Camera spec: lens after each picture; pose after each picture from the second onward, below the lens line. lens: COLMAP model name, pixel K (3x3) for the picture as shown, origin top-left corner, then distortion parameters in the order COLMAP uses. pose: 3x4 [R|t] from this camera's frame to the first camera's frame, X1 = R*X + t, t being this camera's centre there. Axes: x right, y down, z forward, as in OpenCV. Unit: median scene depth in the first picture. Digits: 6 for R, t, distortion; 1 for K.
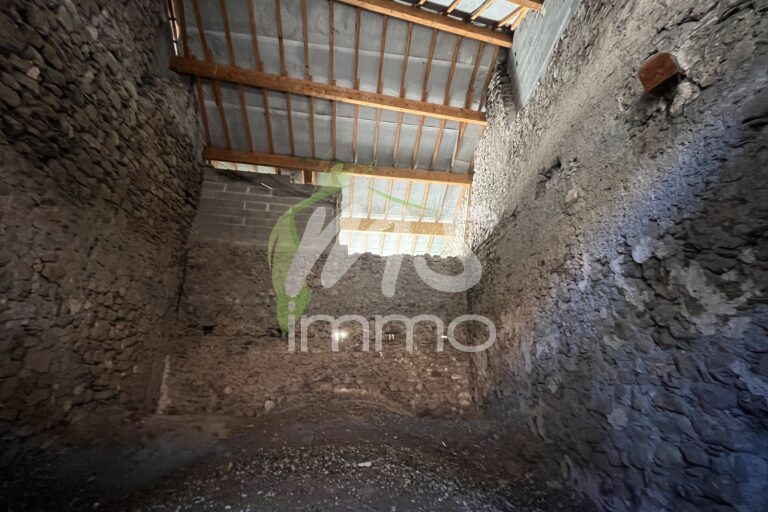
lens RADIAL K [[315.6, 0, 386.4], [0, 315.6, 256.8], [0, 0, 1]] dist [0.001216, -0.000730]
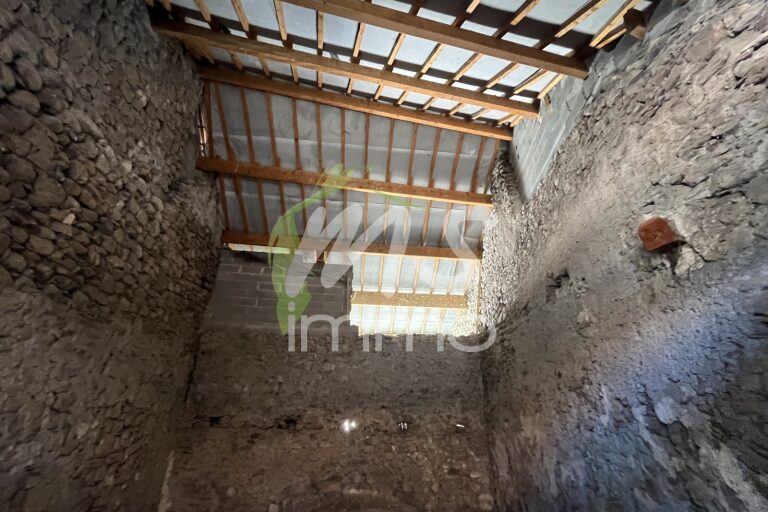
lens RADIAL K [[315.6, 0, 386.4], [0, 315.6, 256.0], [0, 0, 1]] dist [0.001216, -0.000730]
pose [[0.999009, -0.017701, -0.040830, 0.014674], [0.011862, 0.990215, -0.139042, -0.168630], [0.042892, 0.138420, 0.989444, -0.011982]]
